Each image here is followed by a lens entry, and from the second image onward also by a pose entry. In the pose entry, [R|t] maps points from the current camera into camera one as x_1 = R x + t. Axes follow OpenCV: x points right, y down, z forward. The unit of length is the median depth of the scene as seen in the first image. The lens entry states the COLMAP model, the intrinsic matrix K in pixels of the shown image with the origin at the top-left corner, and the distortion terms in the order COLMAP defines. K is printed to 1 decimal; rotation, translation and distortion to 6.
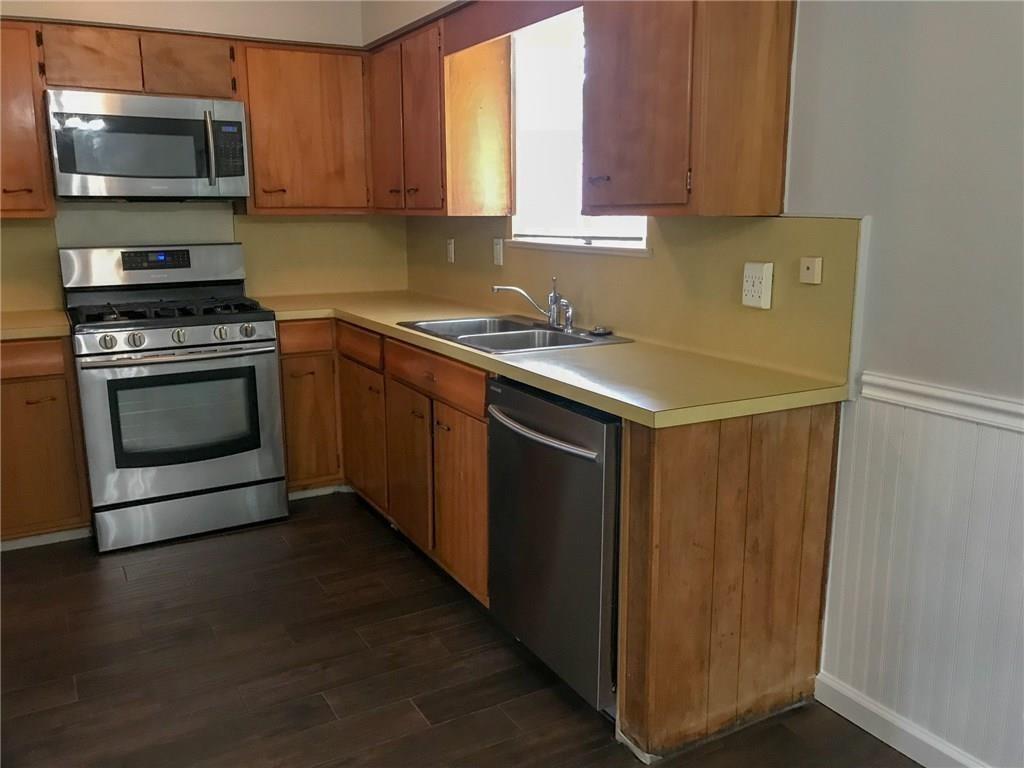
lens RADIAL K [[858.6, 0, 537.5], [0, 858.6, 382.4], [0, 0, 1]] dist [0.044607, -0.045997]
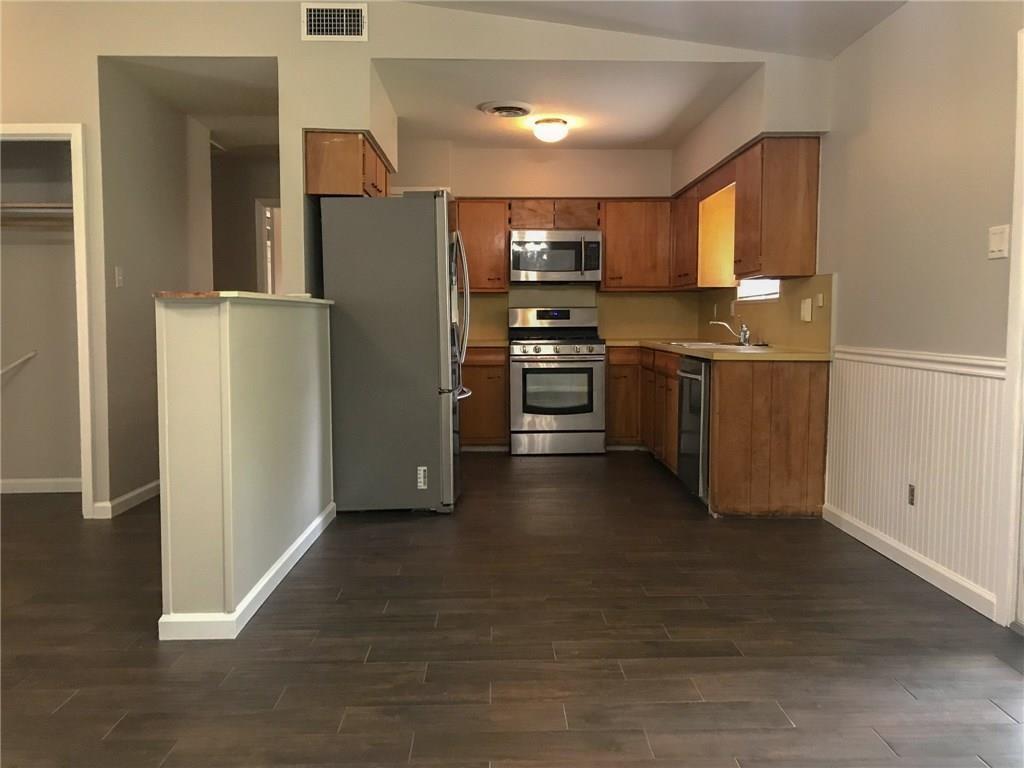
lens RADIAL K [[858.6, 0, 537.5], [0, 858.6, 382.4], [0, 0, 1]] dist [0.044607, -0.045997]
pose [[0.887572, 0.032628, -0.459512, 0.419872], [-0.089065, 0.990822, -0.101680, 0.210708], [0.451977, 0.131175, 0.882332, -0.690291]]
